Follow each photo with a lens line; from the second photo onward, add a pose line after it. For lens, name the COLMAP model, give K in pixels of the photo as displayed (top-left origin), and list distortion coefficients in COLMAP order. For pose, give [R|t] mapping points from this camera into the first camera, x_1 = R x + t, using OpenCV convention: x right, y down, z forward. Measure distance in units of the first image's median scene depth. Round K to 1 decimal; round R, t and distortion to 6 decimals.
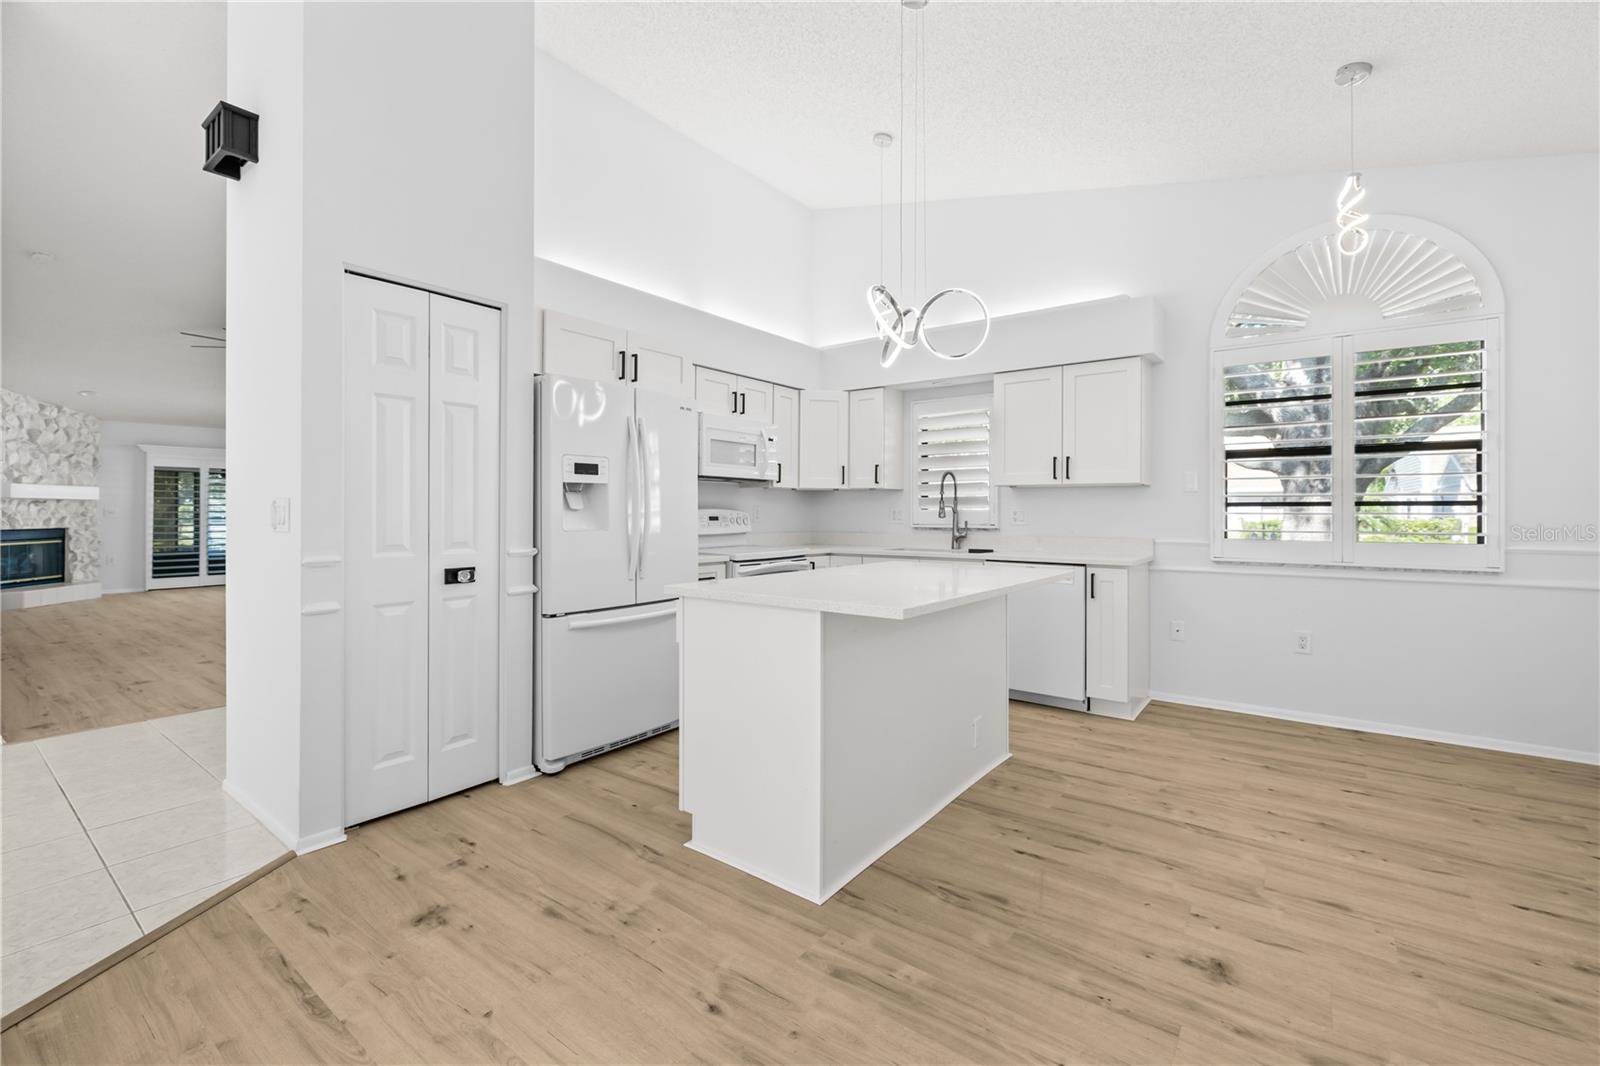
lens RADIAL K [[669.7, 0, 810.2], [0, 669.7, 516.2], [0, 0, 1]] dist [0.001496, -0.001025]
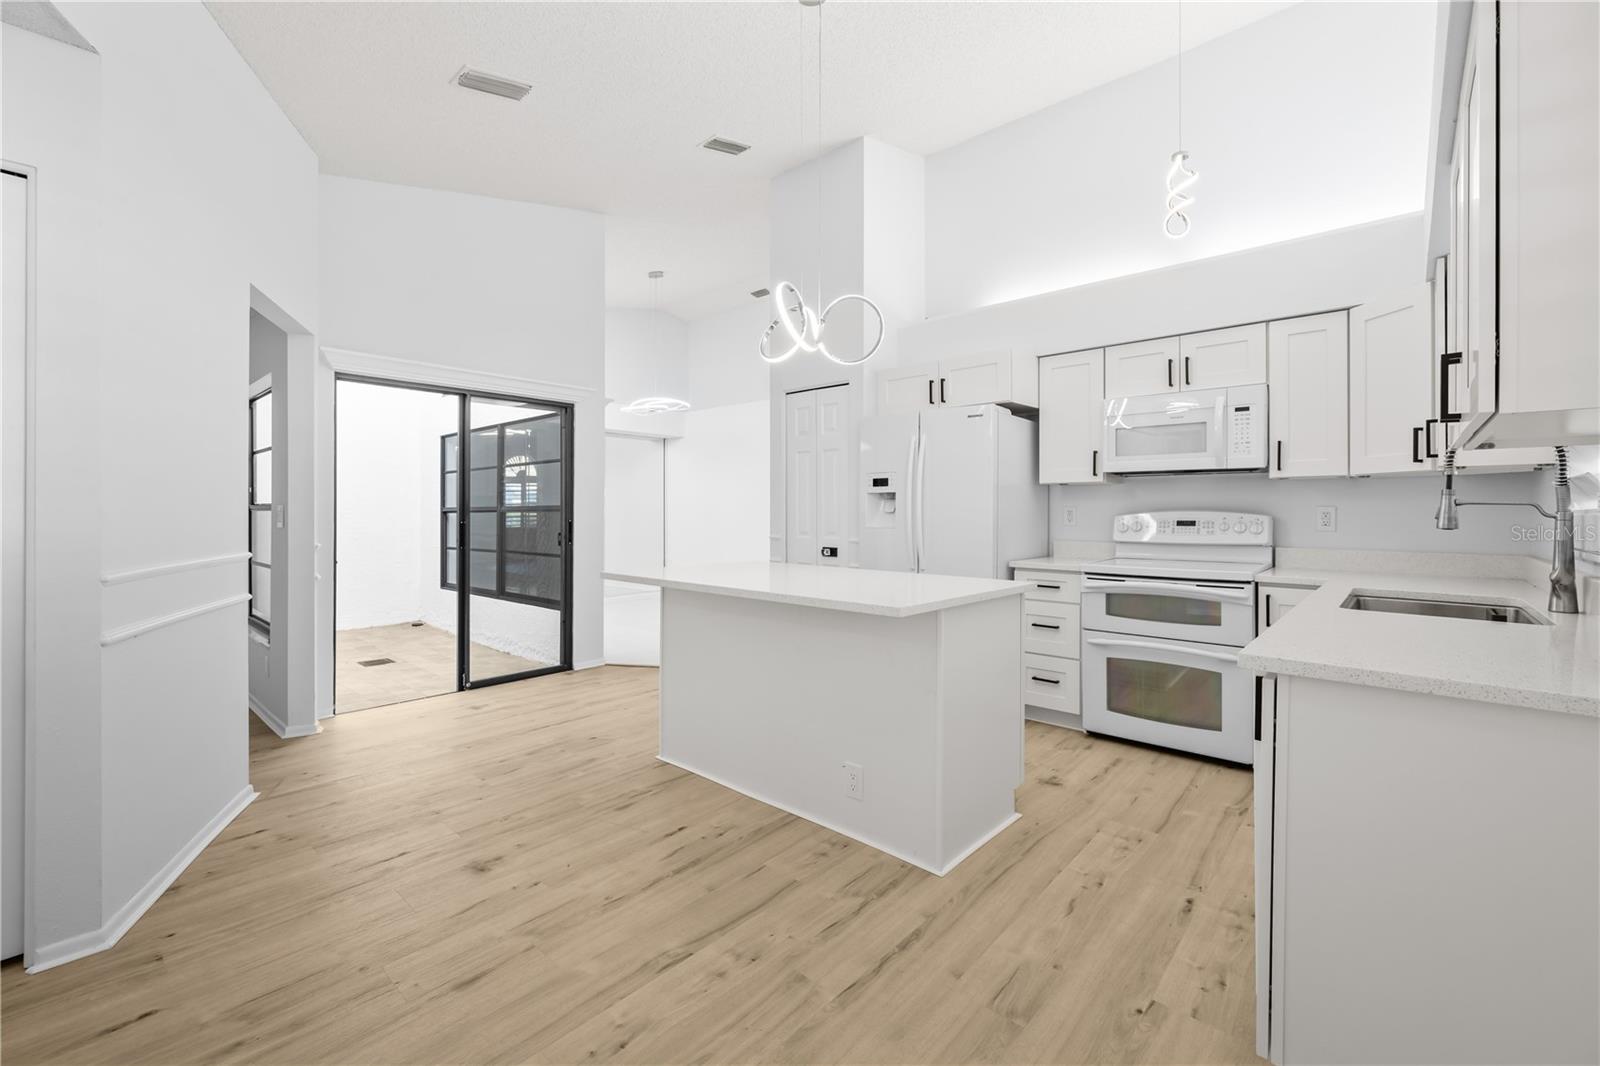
lens RADIAL K [[669.7, 0, 810.2], [0, 669.7, 516.2], [0, 0, 1]] dist [0.001496, -0.001025]
pose [[-0.077656, 0.002390, -0.996977, 1.159240], [-0.008906, 0.999956, 0.003090, -0.005466], [0.996940, 0.009119, -0.077632, 1.086861]]
